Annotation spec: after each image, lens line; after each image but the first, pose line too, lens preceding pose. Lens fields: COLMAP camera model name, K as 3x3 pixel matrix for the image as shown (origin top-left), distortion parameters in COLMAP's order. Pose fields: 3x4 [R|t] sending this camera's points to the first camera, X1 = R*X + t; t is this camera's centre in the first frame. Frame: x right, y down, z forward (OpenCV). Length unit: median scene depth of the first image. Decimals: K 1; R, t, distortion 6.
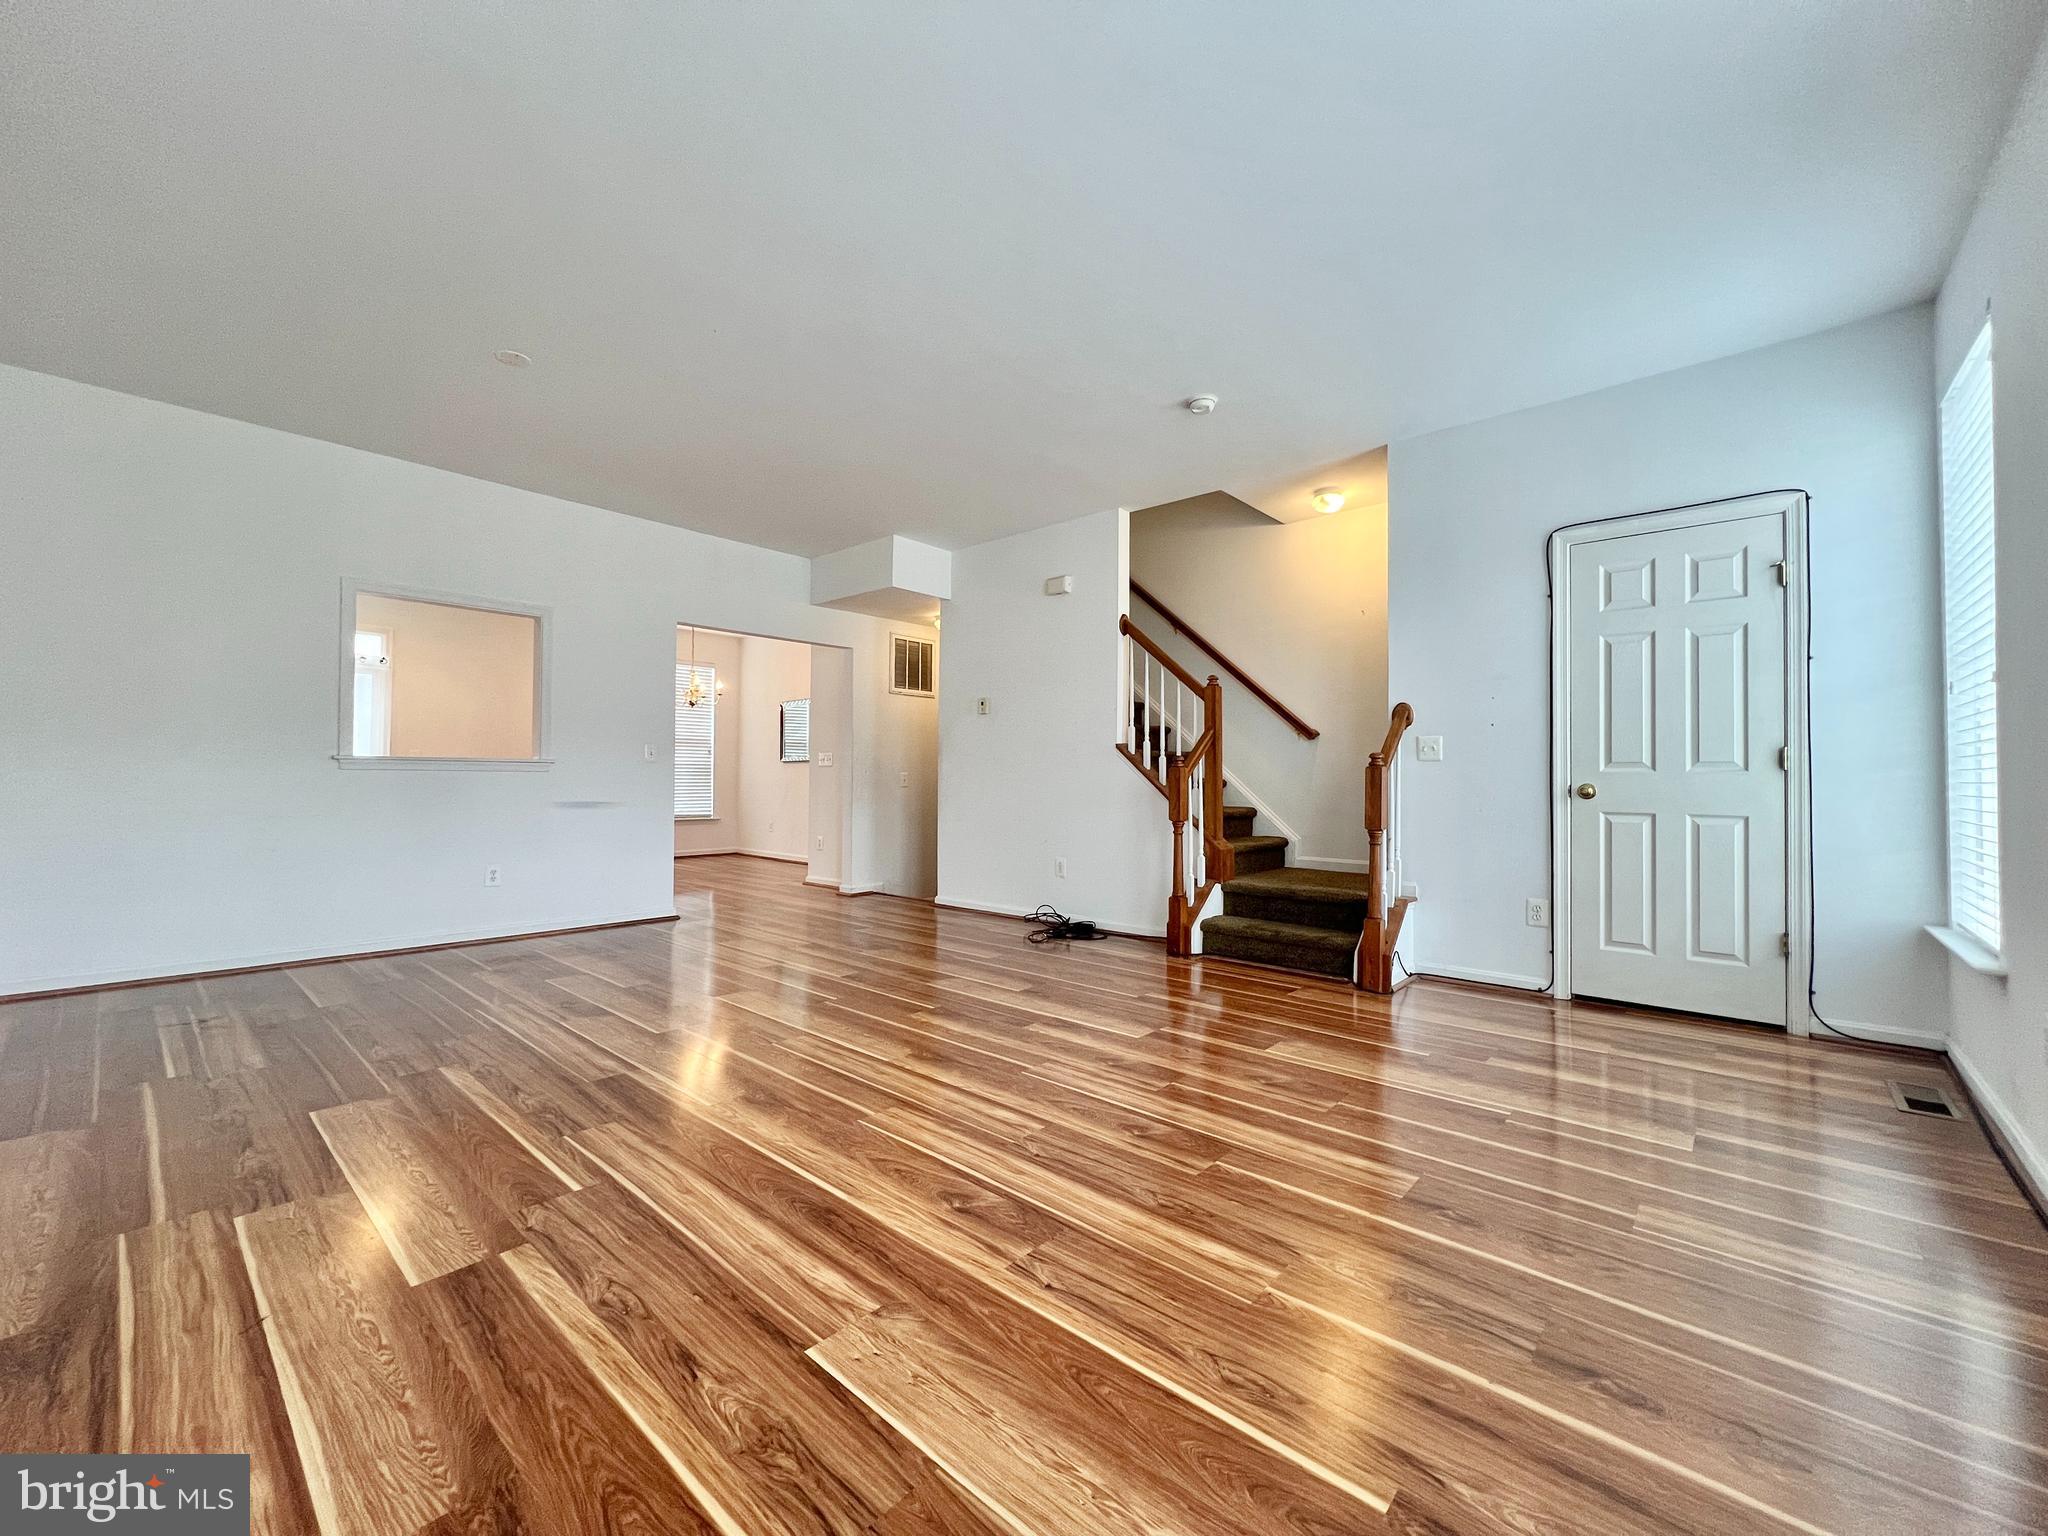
lens RADIAL K [[824.3, 0, 1018.8], [0, 824.3, 768.4], [0, 0, 1]] dist [-0.002626, -0.000150]
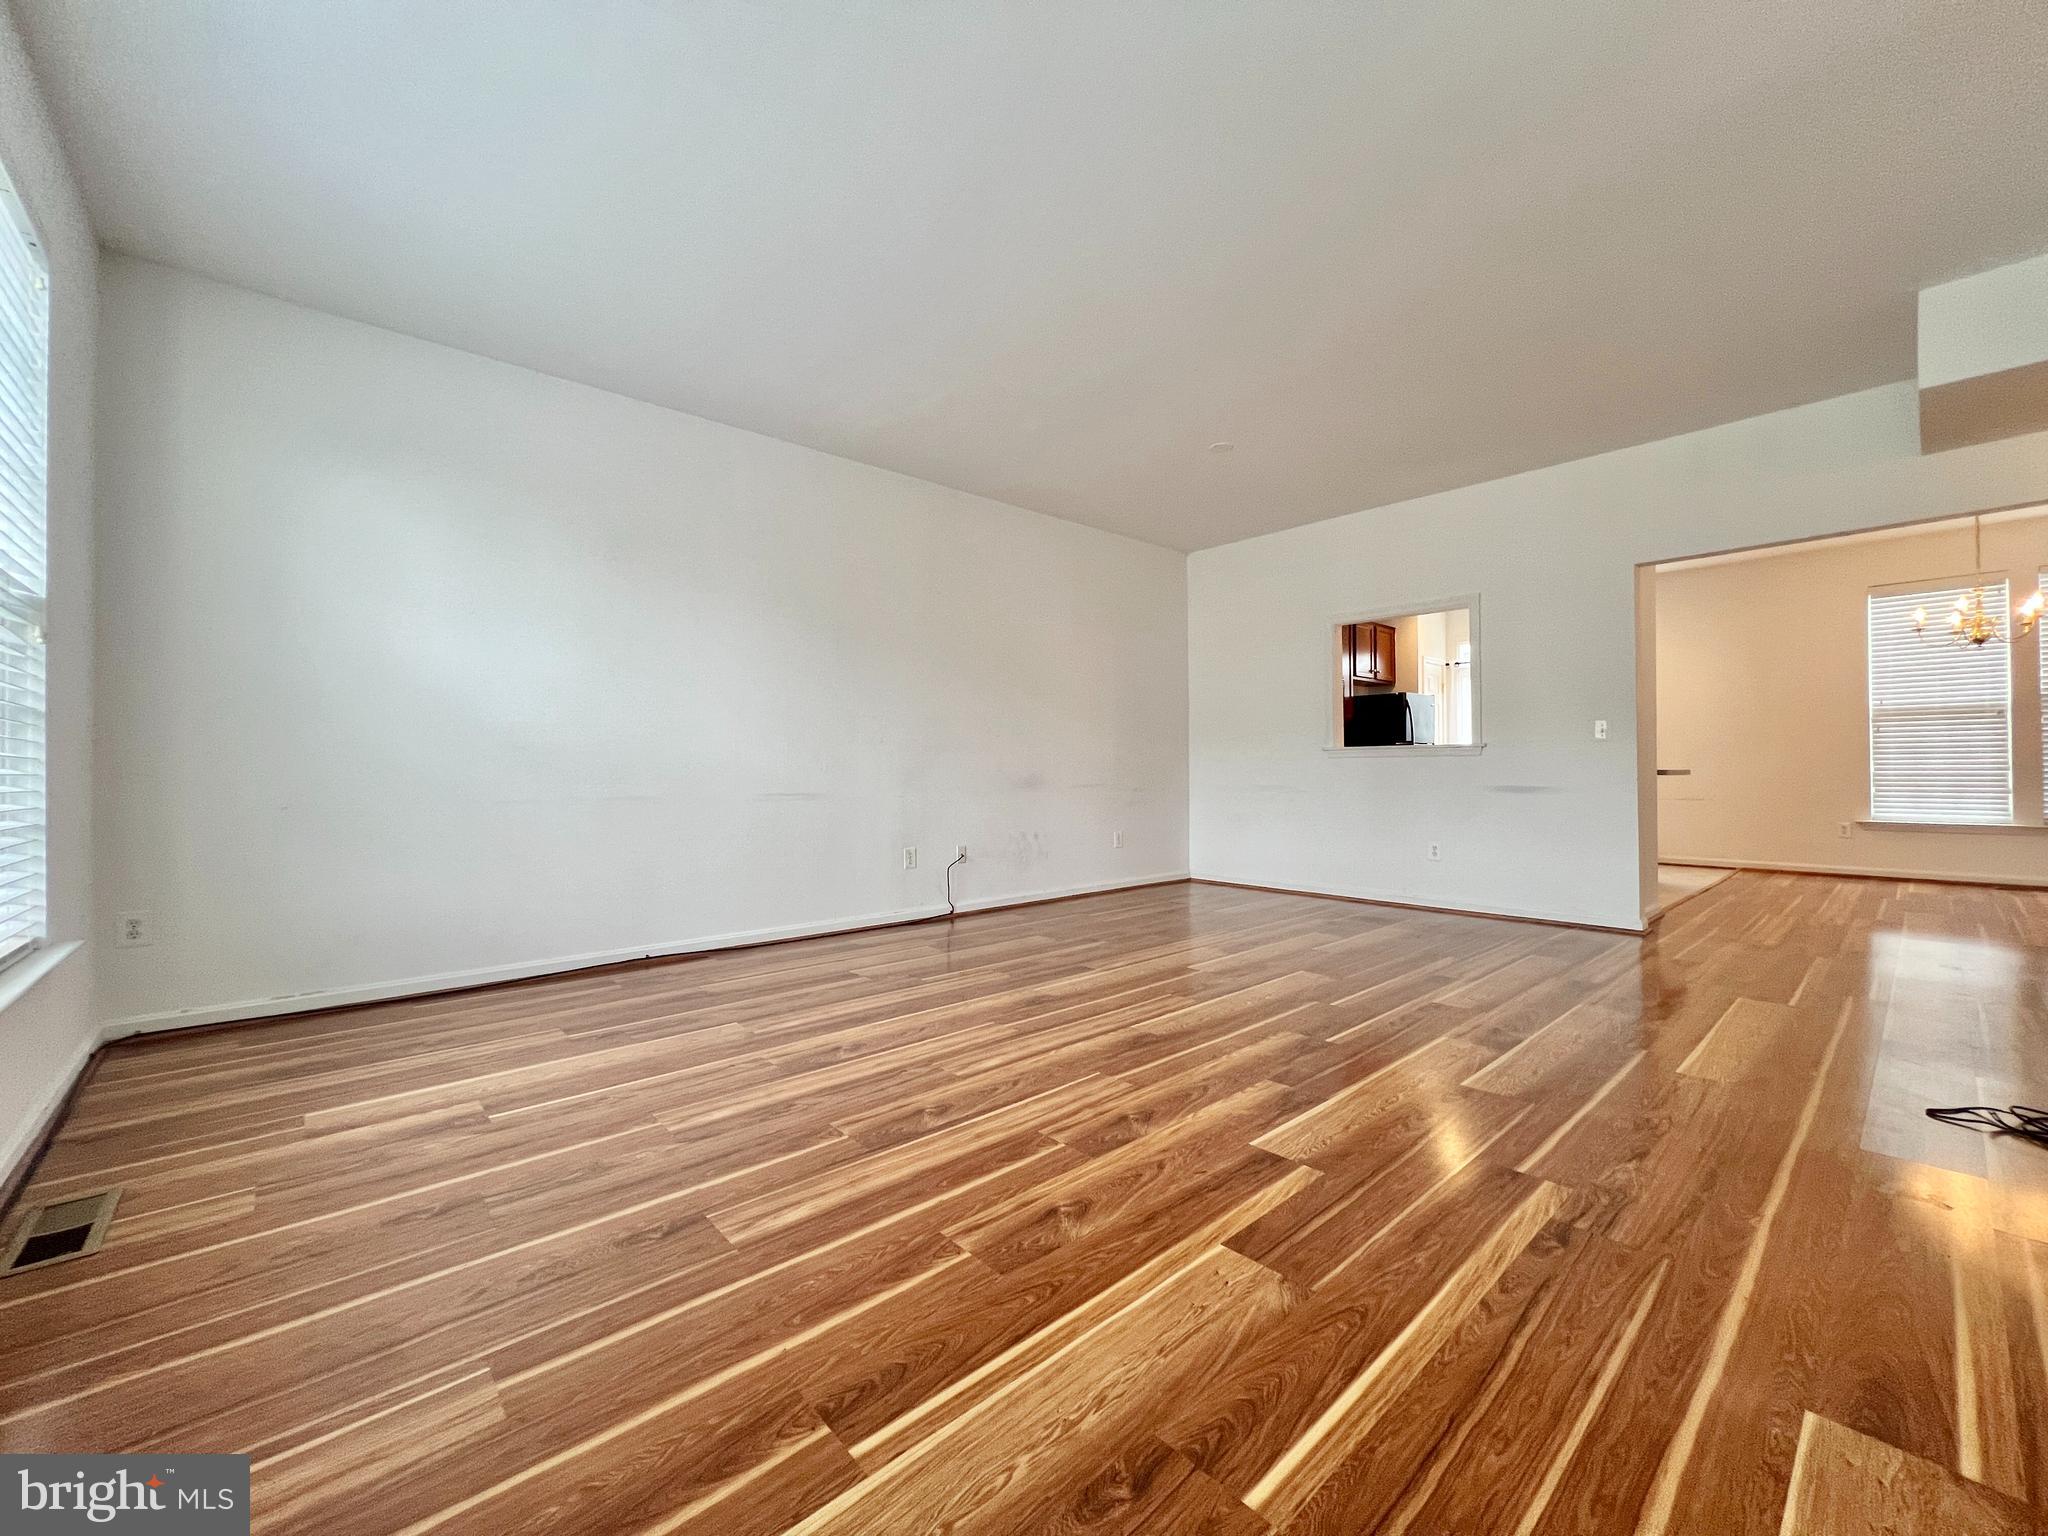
lens RADIAL K [[824.3, 0, 1018.8], [0, 824.3, 768.4], [0, 0, 1]] dist [-0.002626, -0.000150]
pose [[-0.114205, -0.007824, -0.993426, 1.075105], [0.017351, 0.999801, -0.009868, 0.042646], [0.993306, -0.018364, -0.114046, 1.181953]]
